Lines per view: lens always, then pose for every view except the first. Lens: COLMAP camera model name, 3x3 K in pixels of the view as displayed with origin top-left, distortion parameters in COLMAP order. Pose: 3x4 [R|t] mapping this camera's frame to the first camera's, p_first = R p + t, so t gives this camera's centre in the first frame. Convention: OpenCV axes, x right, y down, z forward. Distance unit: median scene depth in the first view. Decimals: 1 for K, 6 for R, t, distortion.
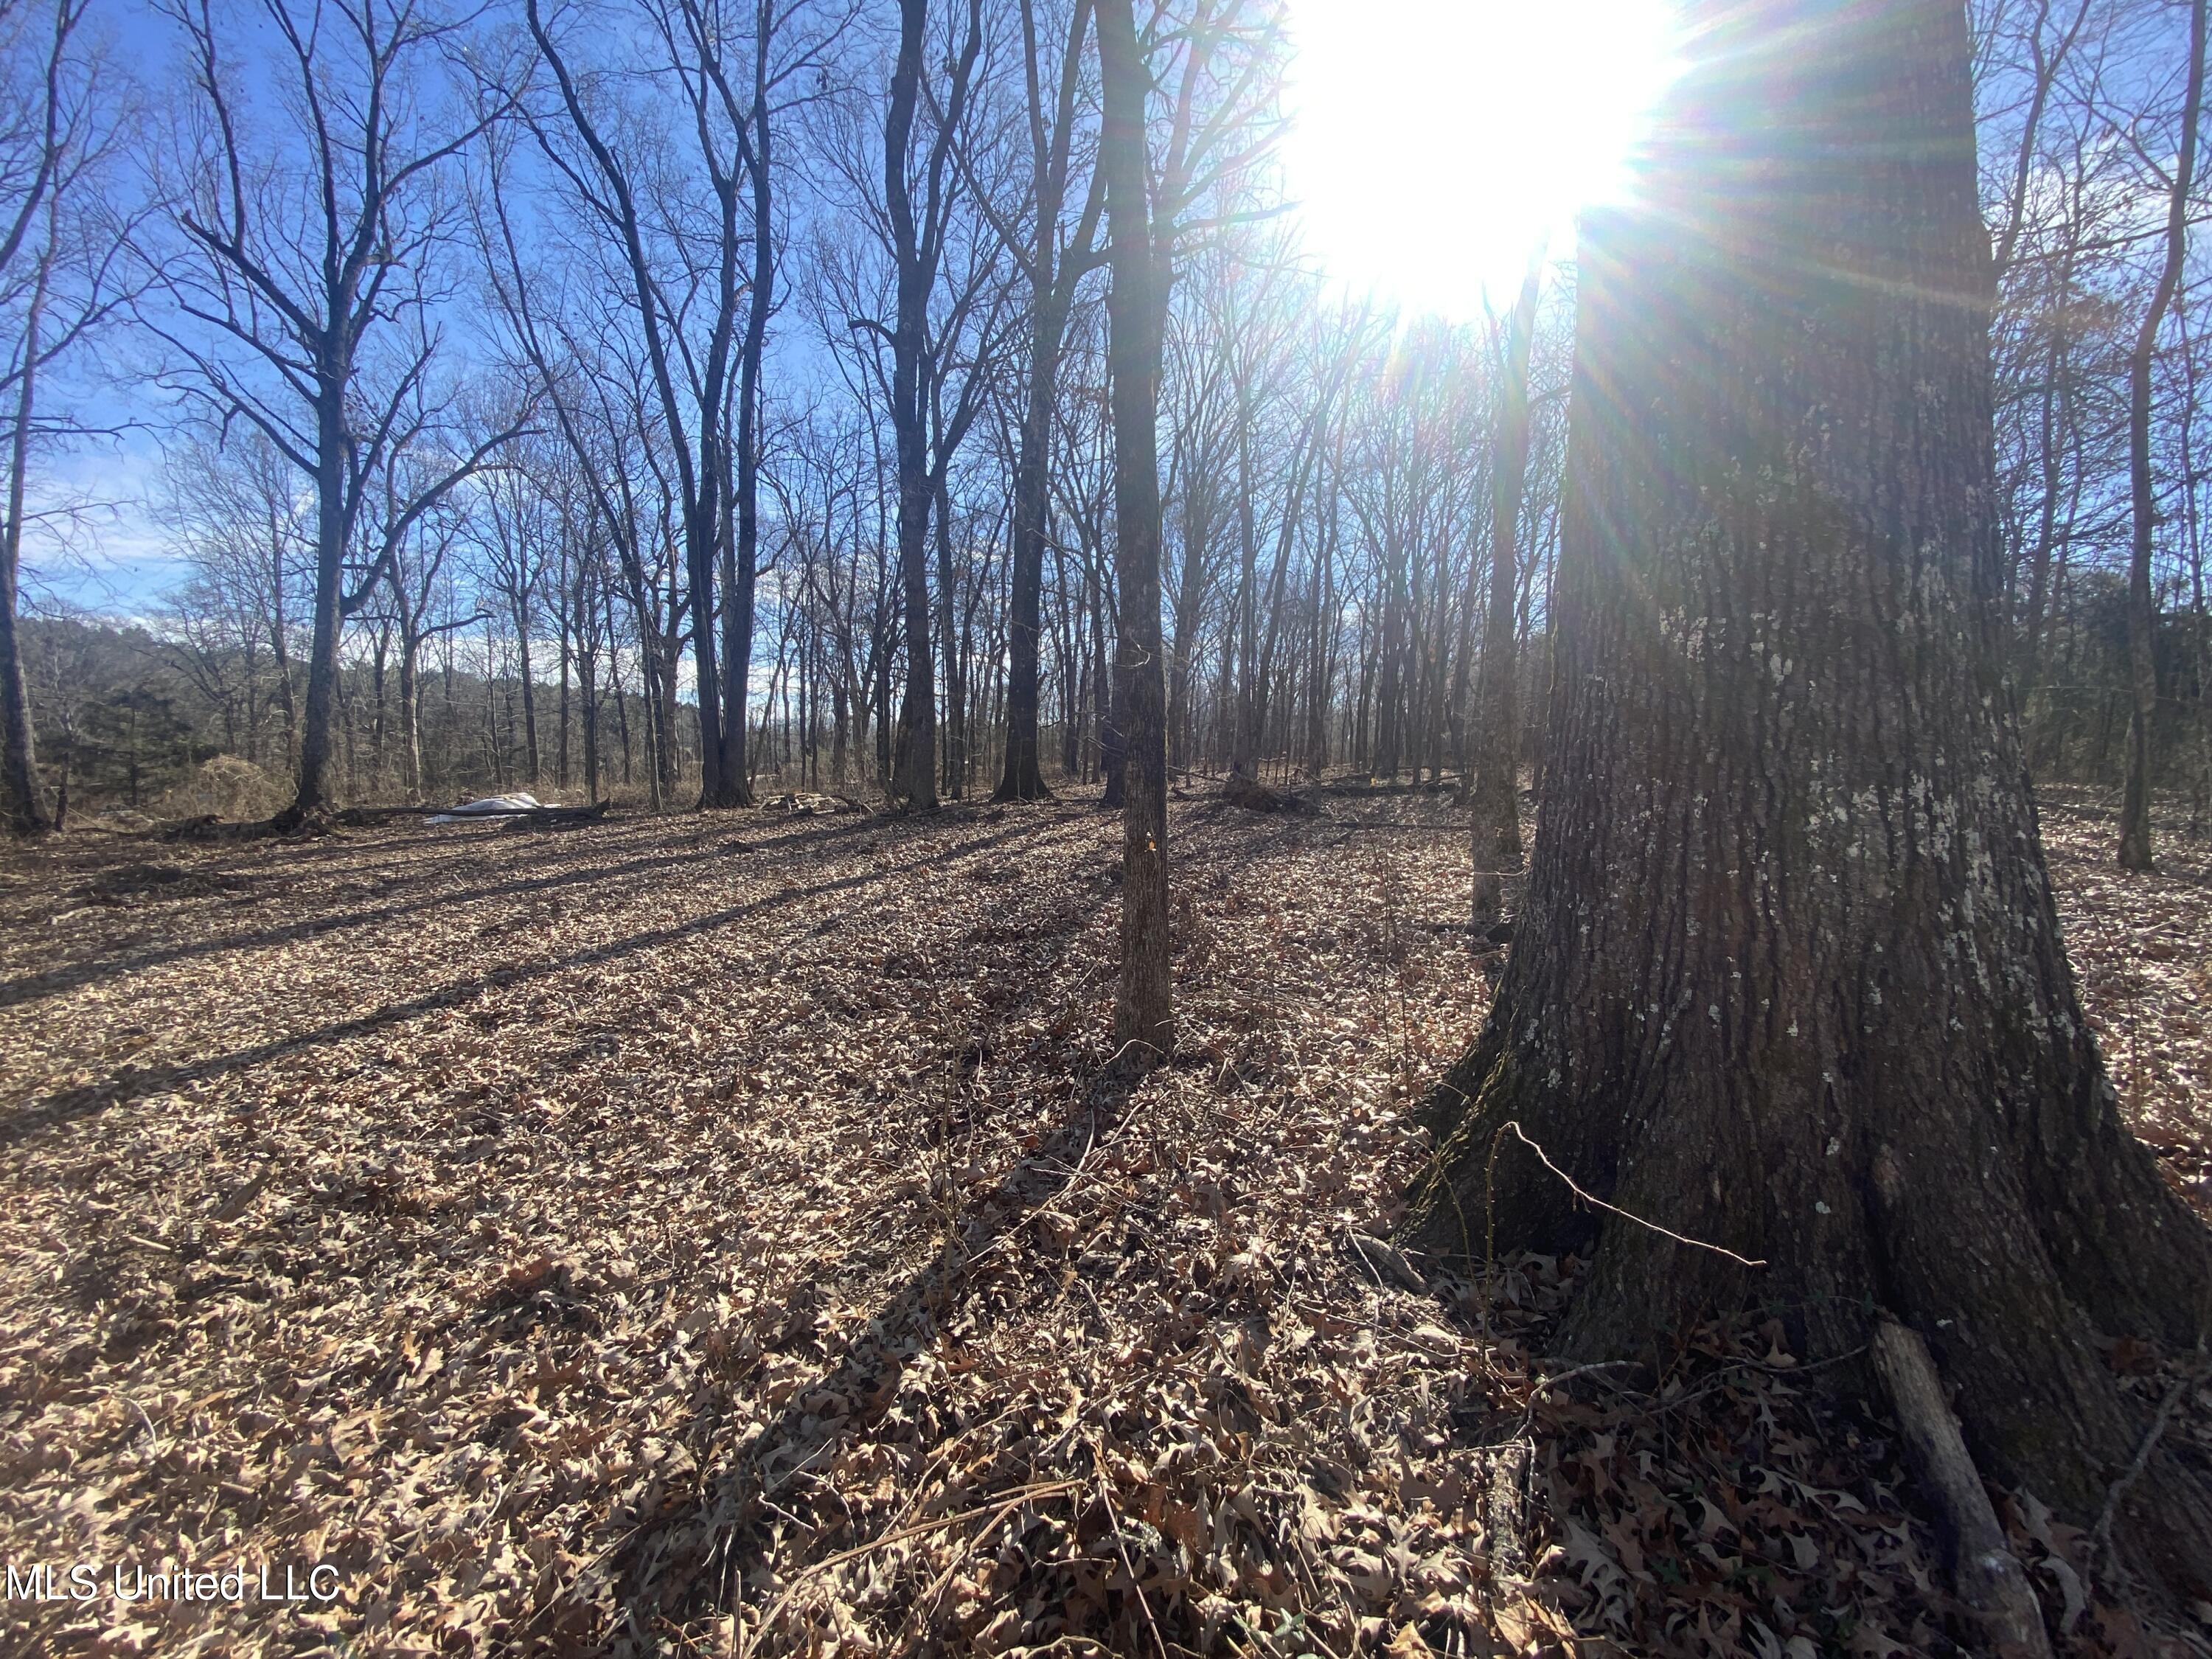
lens RADIAL K [[812.9, 0, 1099.4], [0, 812.9, 837.5], [0, 0, 1]] dist [-0.050851, 0.000386]
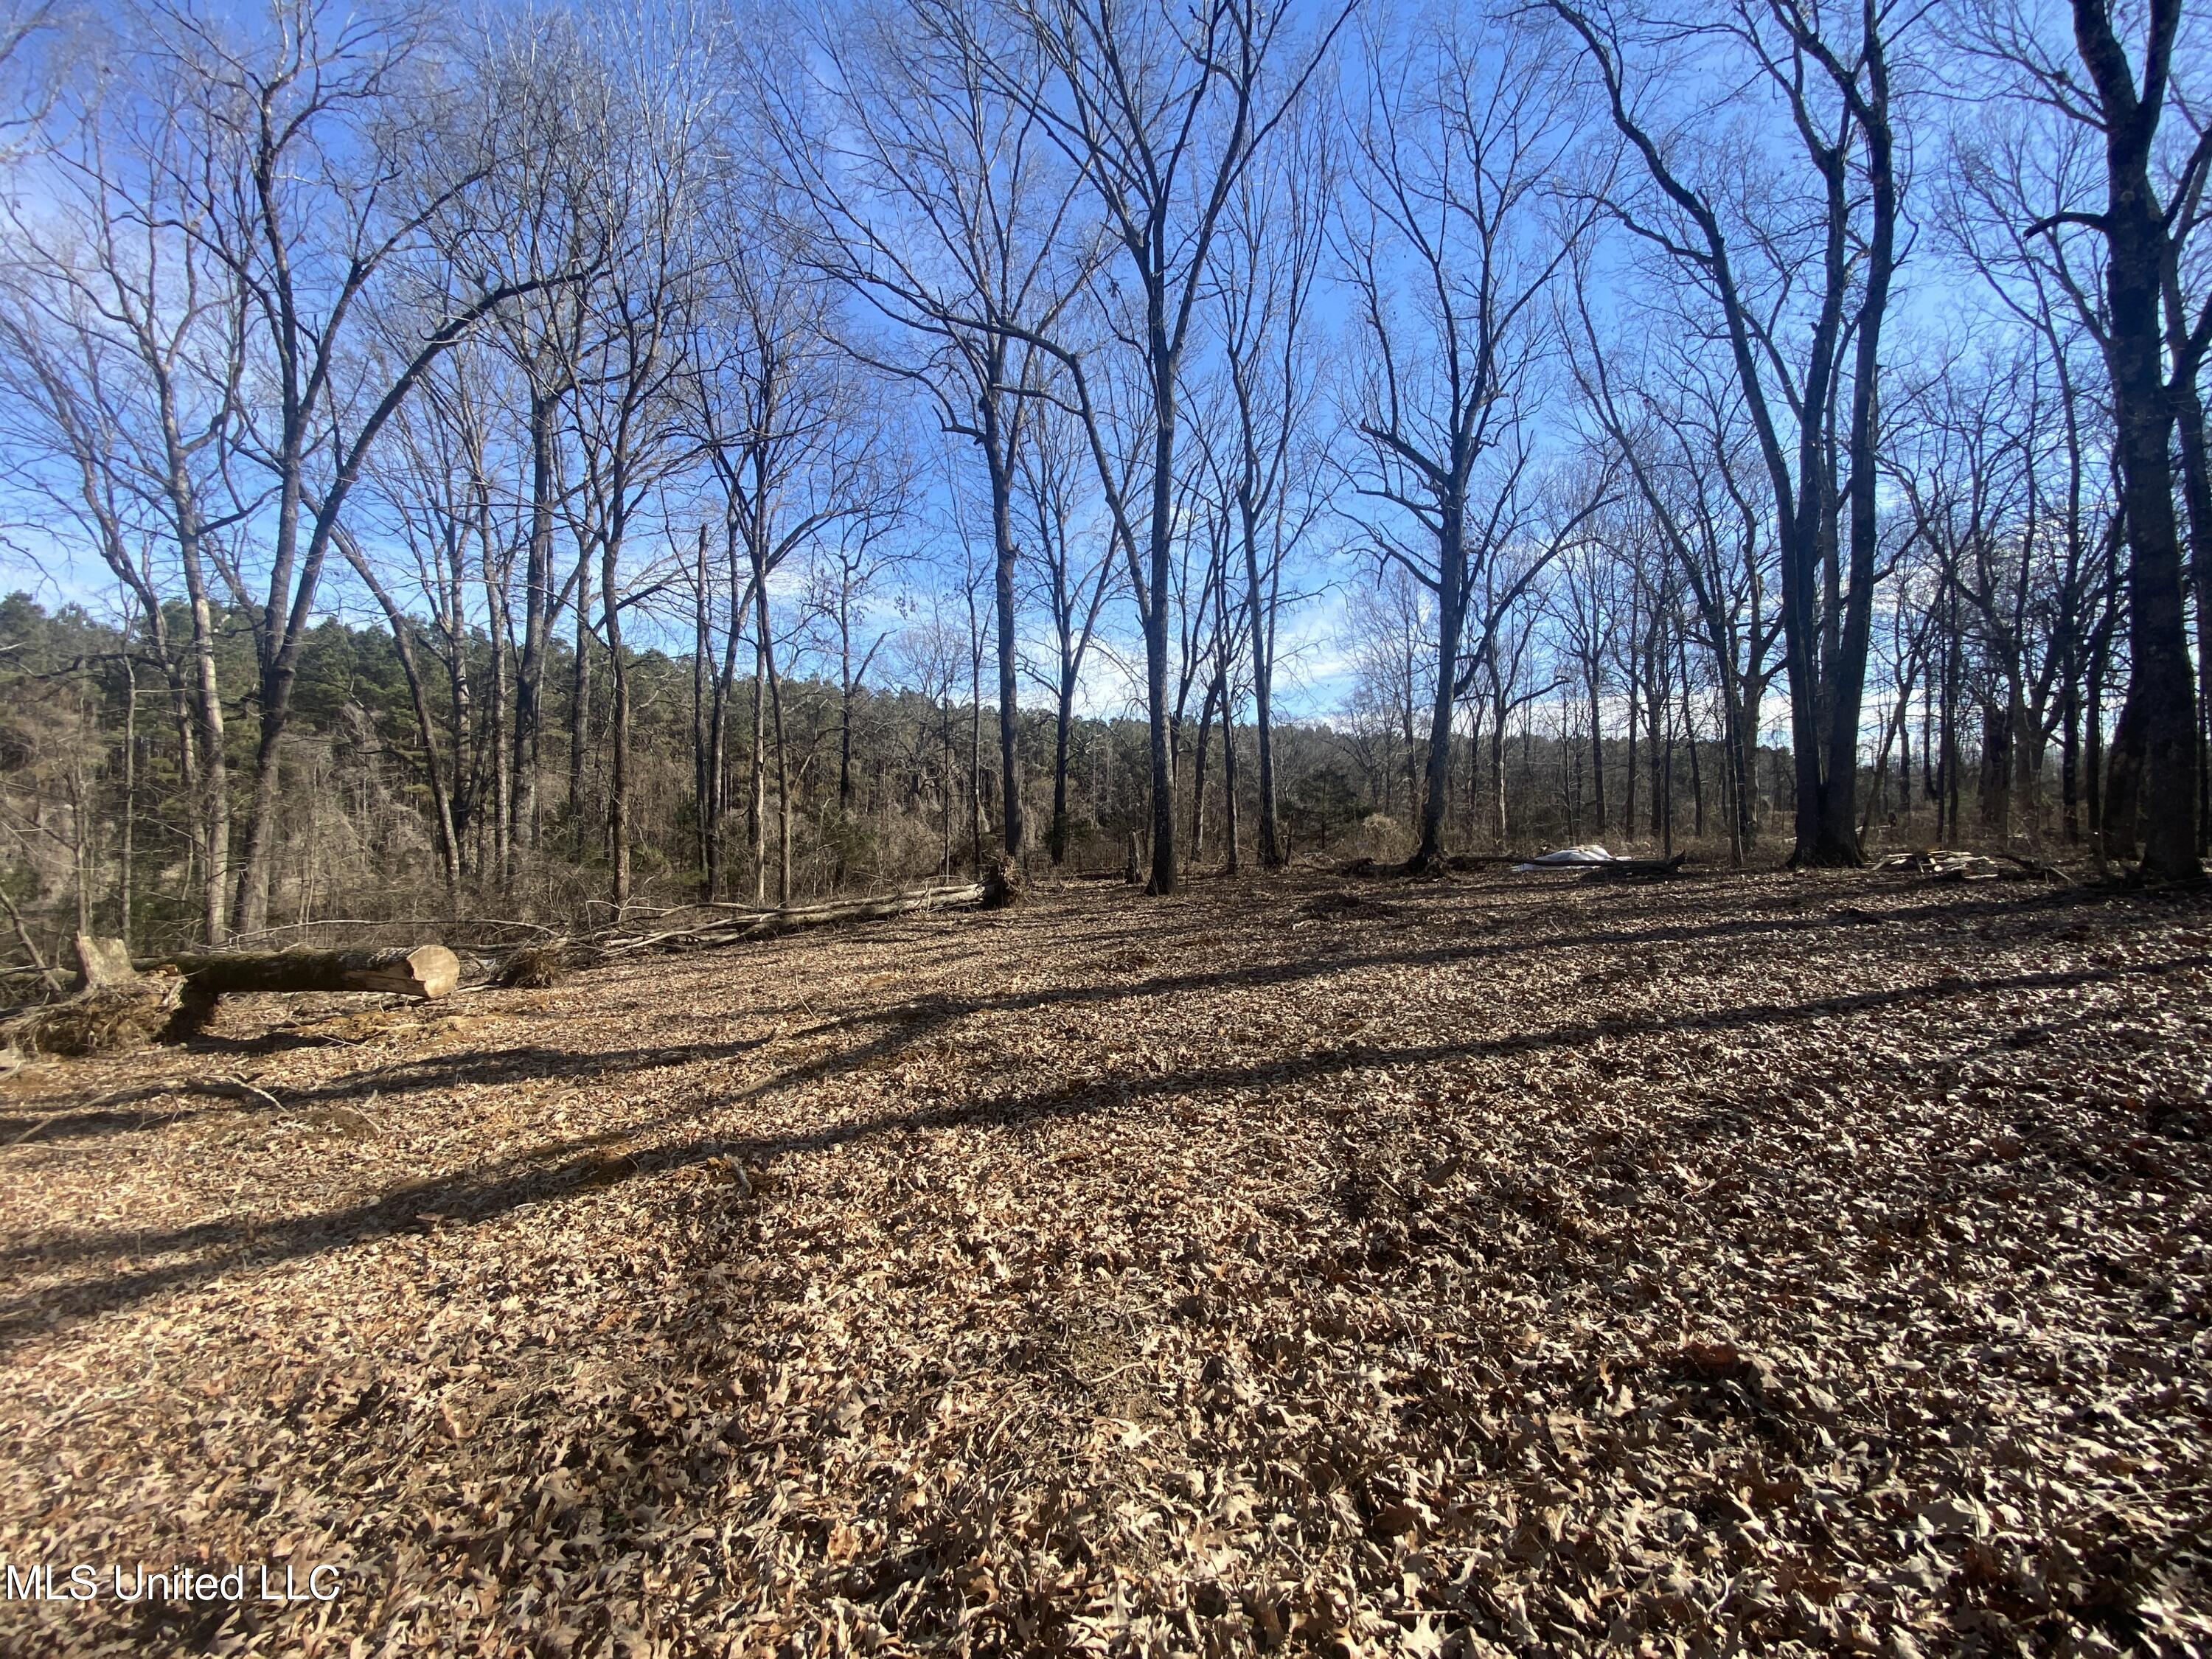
lens RADIAL K [[812.9, 0, 1099.4], [0, 812.9, 837.5], [0, 0, 1]] dist [-0.050851, 0.000386]
pose [[0.432136, 0.005357, -0.901793, -0.111079], [-0.058383, 0.998051, -0.022048, -0.009185], [0.899917, 0.062177, 0.431606, -0.077303]]
